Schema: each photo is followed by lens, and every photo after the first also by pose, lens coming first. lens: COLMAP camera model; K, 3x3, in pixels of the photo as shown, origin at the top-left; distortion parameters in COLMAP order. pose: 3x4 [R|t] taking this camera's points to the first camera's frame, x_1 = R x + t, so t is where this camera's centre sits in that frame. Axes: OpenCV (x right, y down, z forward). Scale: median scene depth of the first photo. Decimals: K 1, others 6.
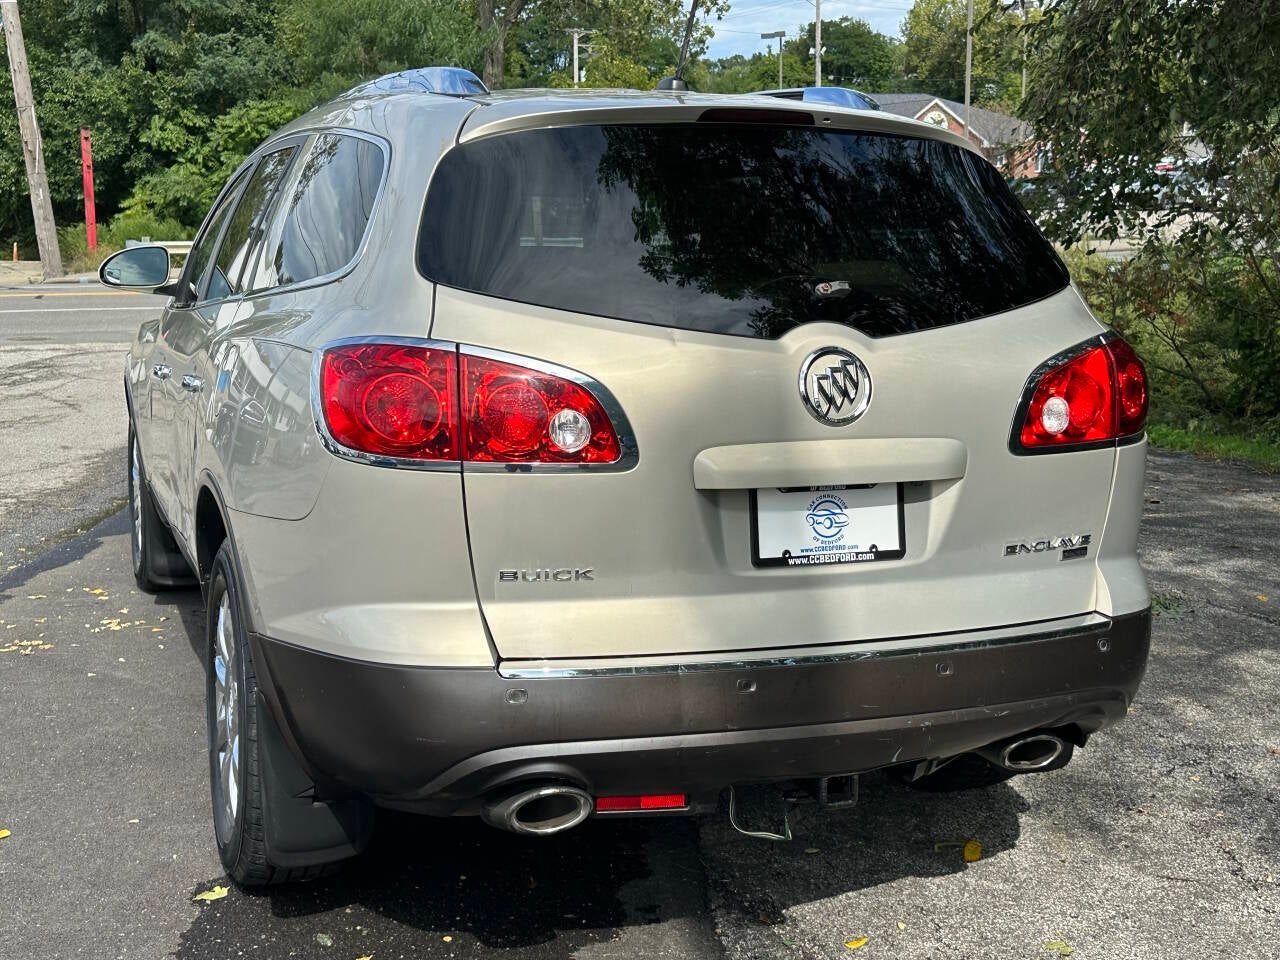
lens RADIAL K [[1577.2, 0, 640.0], [0, 1577.2, 480.0], [0, 0, 1]] dist [0.222215, -0.516465]
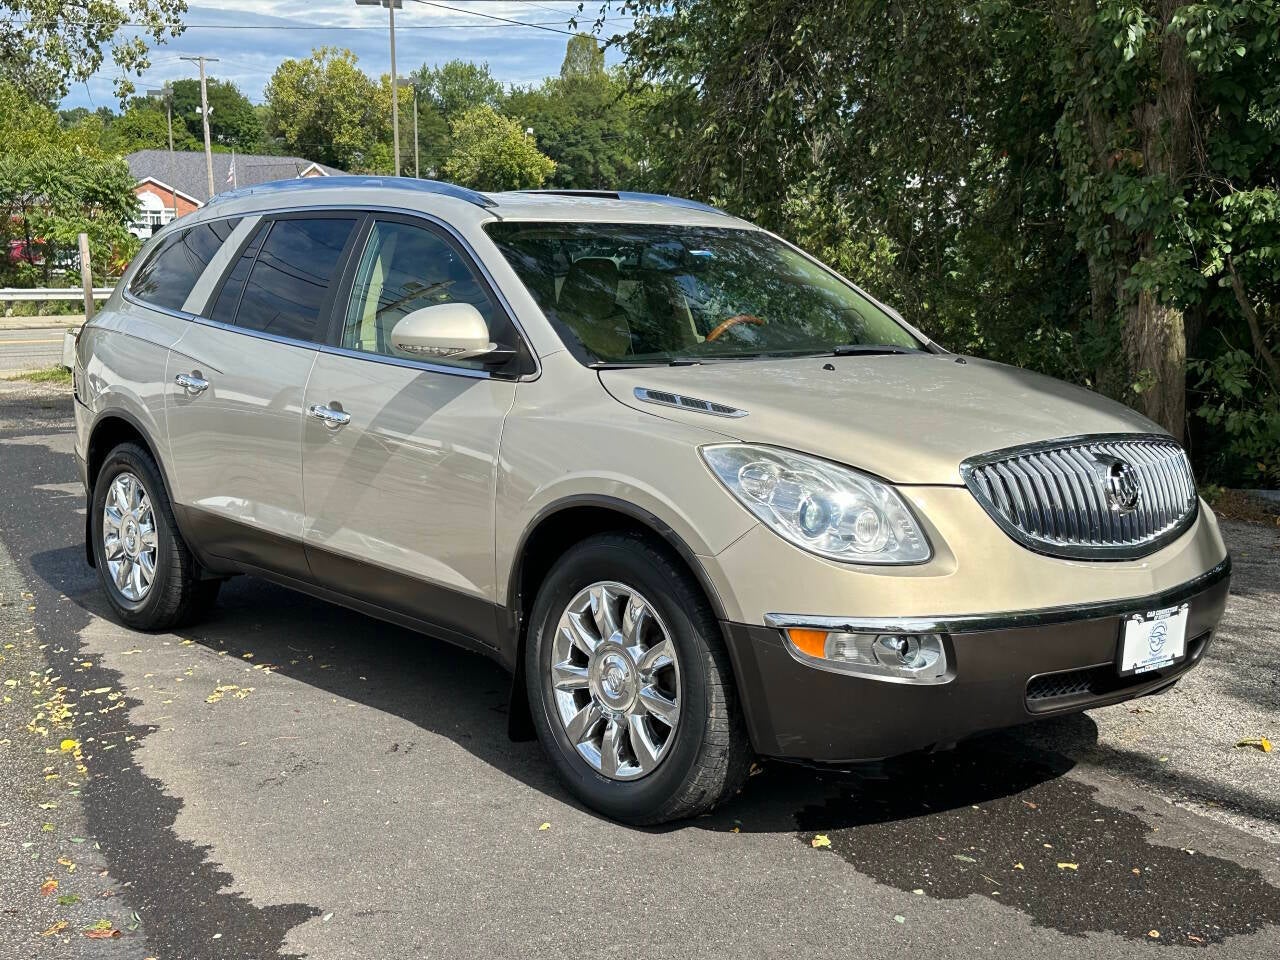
lens RADIAL K [[1527.5, 0, 636.4], [0, 1527.5, 485.4], [0, 0, 1]] dist [0.223849, -0.516154]
pose [[0.920414, -0.048808, 0.387887, -0.858371], [0.060042, 0.998053, -0.016887, 0.010762], [-0.386307, 0.038832, 0.921552, 0.007234]]
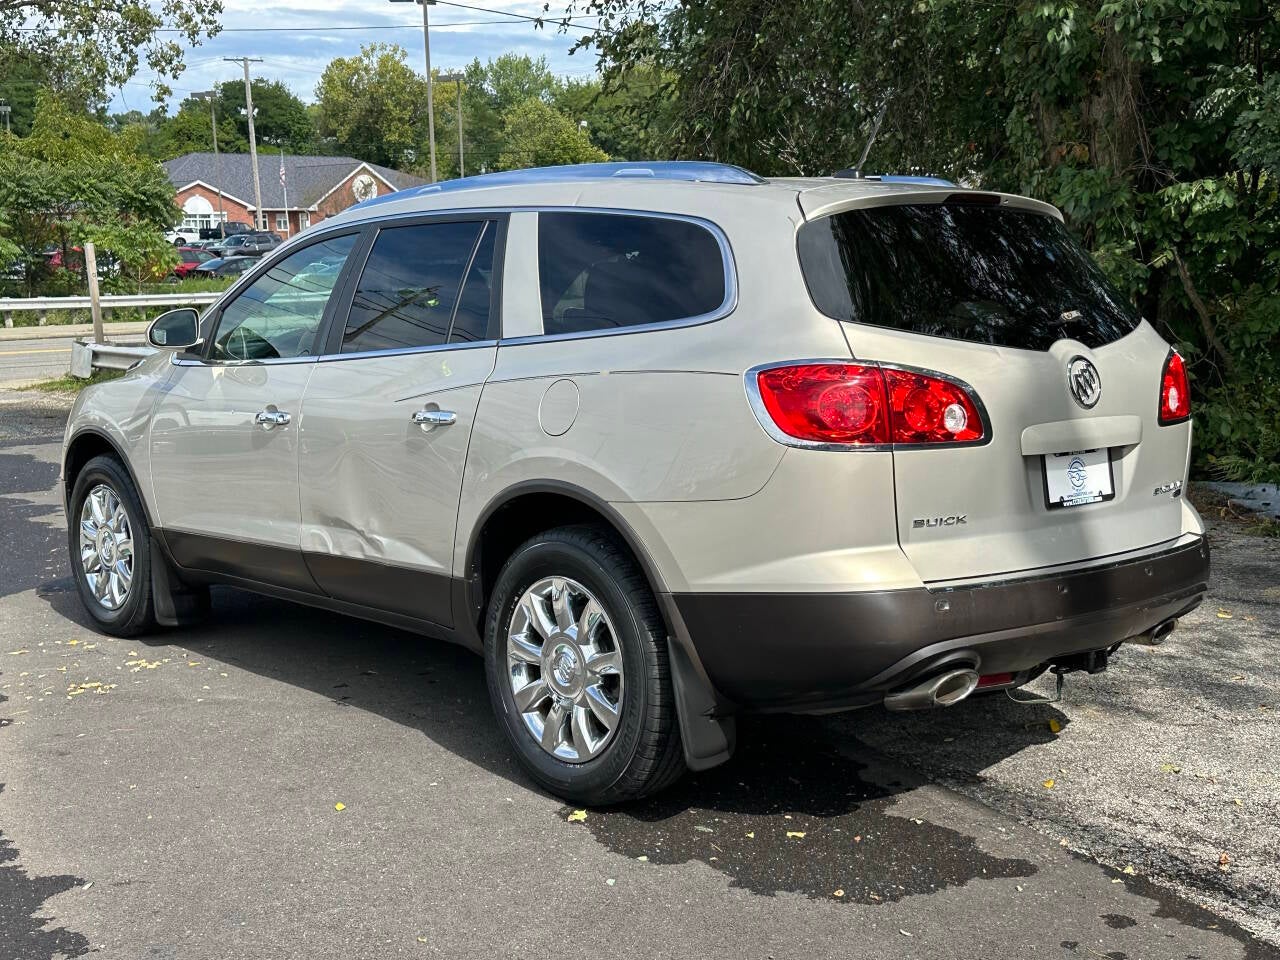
lens RADIAL K [[1577.2, 0, 640.0], [0, 1577.2, 480.0], [0, 0, 1]] dist [0.222215, -0.516465]
pose [[0.935098, -0.060809, 0.349132, -0.673409], [0.073618, 0.997009, -0.023524, 0.030688], [-0.346657, 0.047699, 0.936778, -0.201829]]
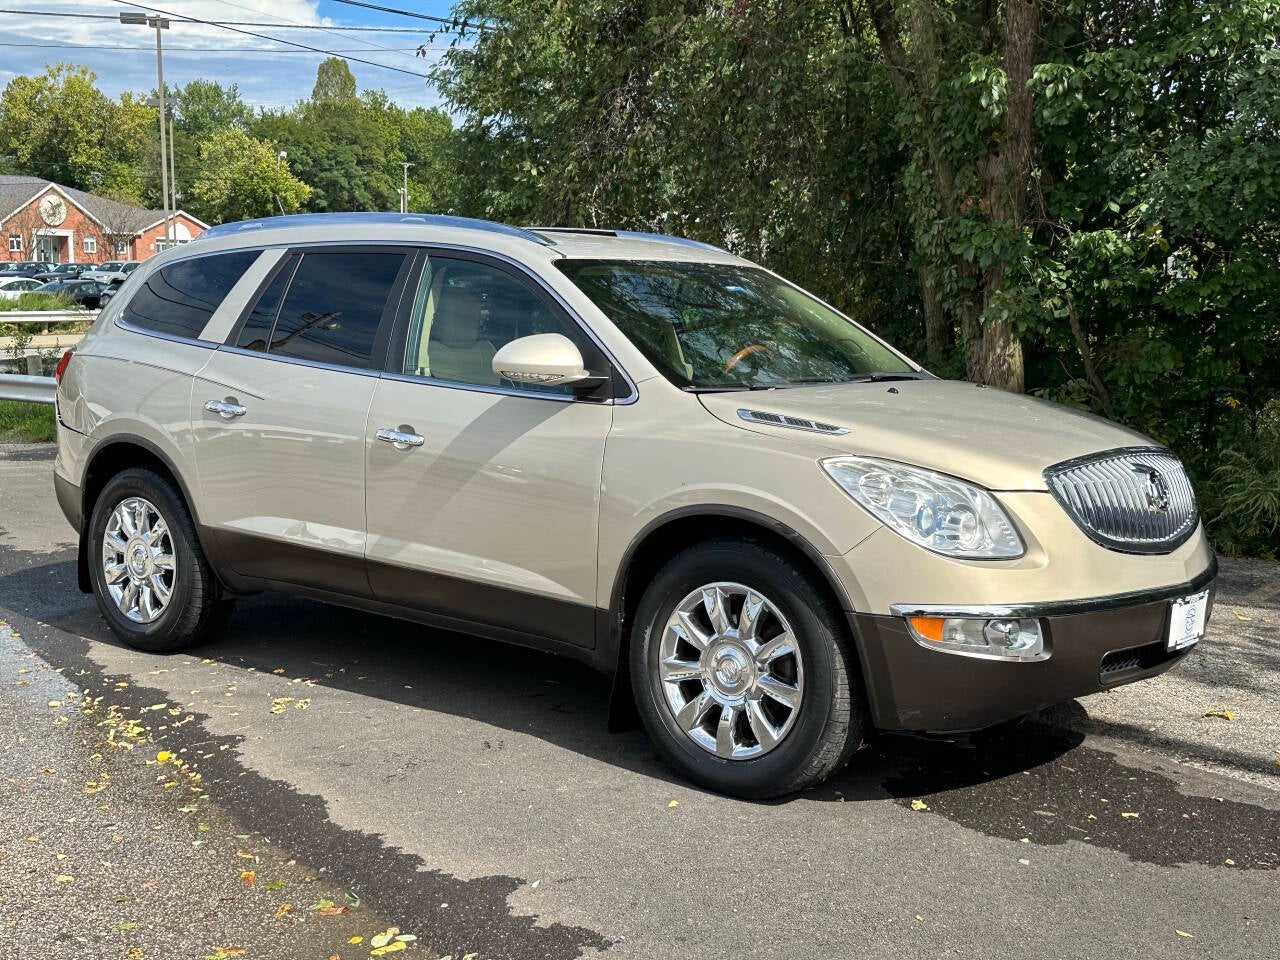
lens RADIAL K [[1526.6, 0, 646.6], [0, 1526.6, 483.3], [0, 0, 1]] dist [0.233071, -0.561194]
pose [[0.842845, -0.051724, 0.535665, -1.193296], [0.077350, 0.996679, -0.025467, 0.006895], [-0.532568, 0.062898, 0.844047, 0.021804]]
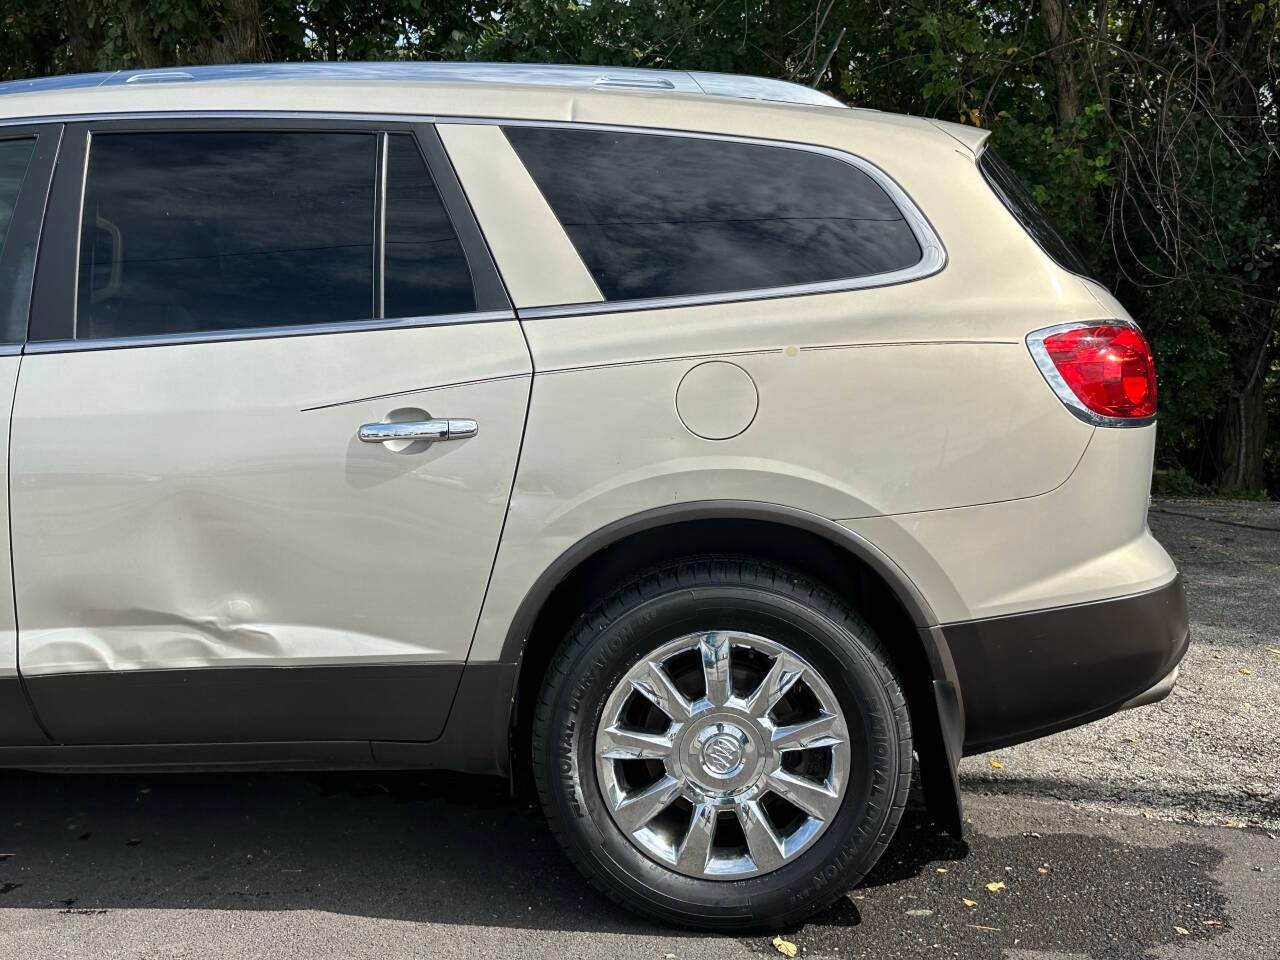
lens RADIAL K [[1577.2, 0, 640.0], [0, 1577.2, 480.0], [0, 0, 1]] dist [0.222215, -0.516465]
pose [[0.375527, -0.140391, 0.916117, -1.172085], [0.148441, 0.984811, 0.090071, -0.110851], [-0.914847, 0.102166, 0.390663, 0.725886]]
